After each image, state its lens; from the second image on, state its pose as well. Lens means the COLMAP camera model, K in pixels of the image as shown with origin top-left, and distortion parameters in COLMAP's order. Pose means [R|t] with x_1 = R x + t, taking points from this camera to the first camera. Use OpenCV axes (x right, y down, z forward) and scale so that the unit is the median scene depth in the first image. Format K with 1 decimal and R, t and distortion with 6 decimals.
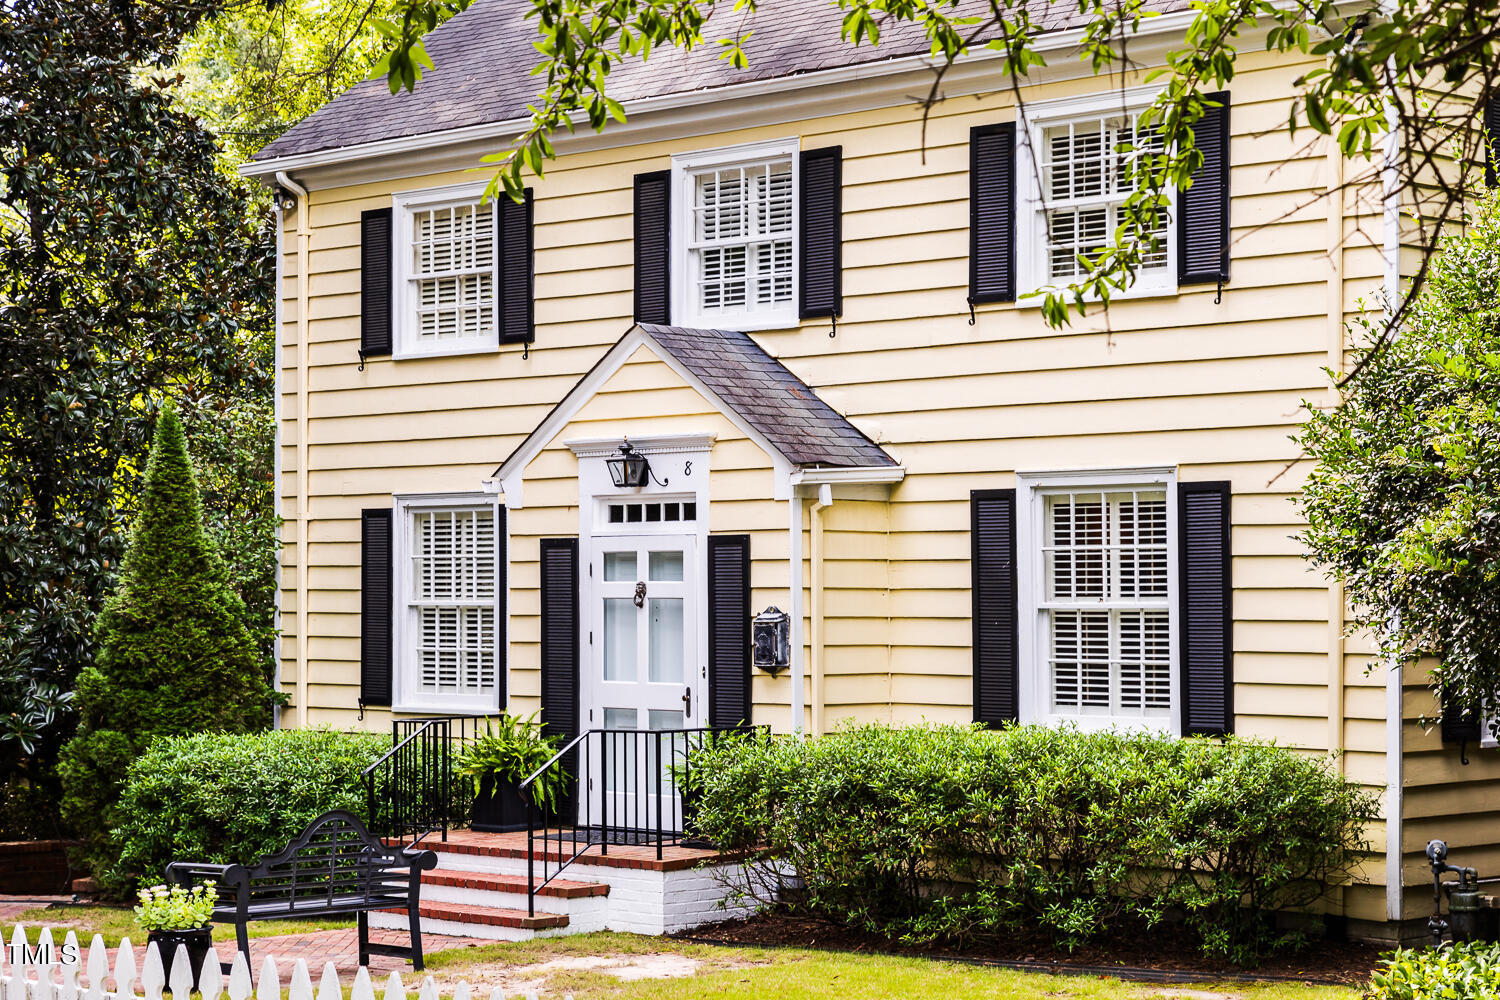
lens RADIAL K [[3070.2, 0, 746.5], [0, 3070.2, 504.0], [0, 0, 1]] dist [-0.006633, 0.000000]
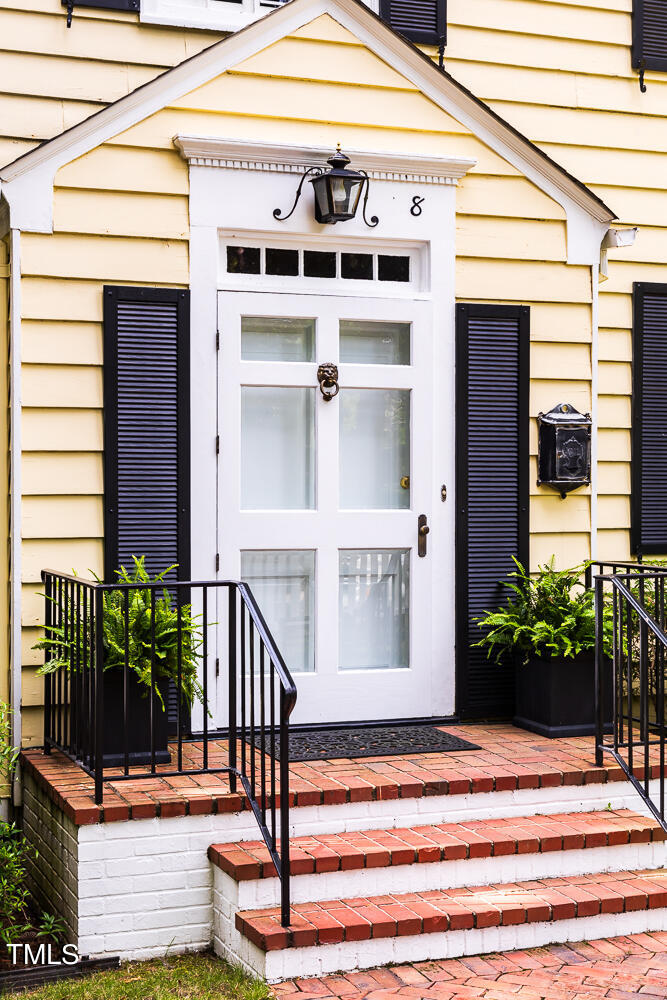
lens RADIAL K [[1534.2, 0, 328.6], [0, 1534.2, 498.3], [0, 0, 1]] dist [0.024323, 0.000000]
pose [[0.403507, -0.001801, 0.914975, -0.352432], [-0.025737, 0.999580, 0.013318, 0.051728], [-0.914614, -0.028923, 0.403291, 0.876181]]
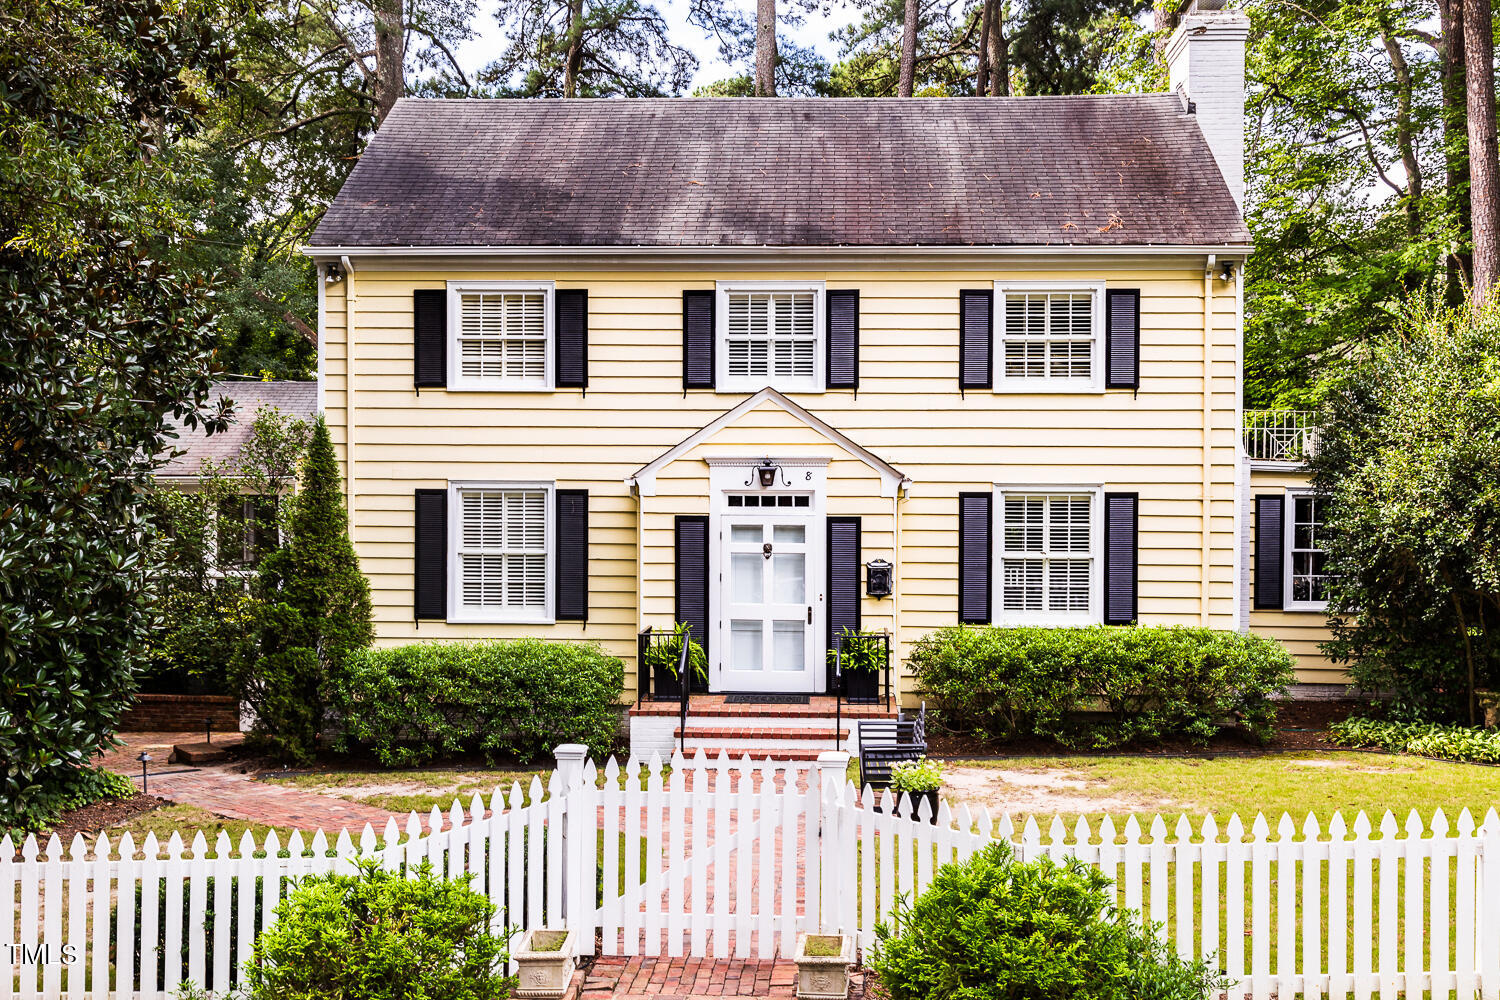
lens RADIAL K [[1642.0, 0, 760.4], [0, 1642.0, 494.4], [0, 0, 1]] dist [0.014122, 0.000000]
pose [[0.750370, 0.005750, 0.660993, -0.633230], [-0.024473, 0.999518, 0.019087, -0.018071], [-0.660565, -0.030498, 0.750149, 0.345143]]
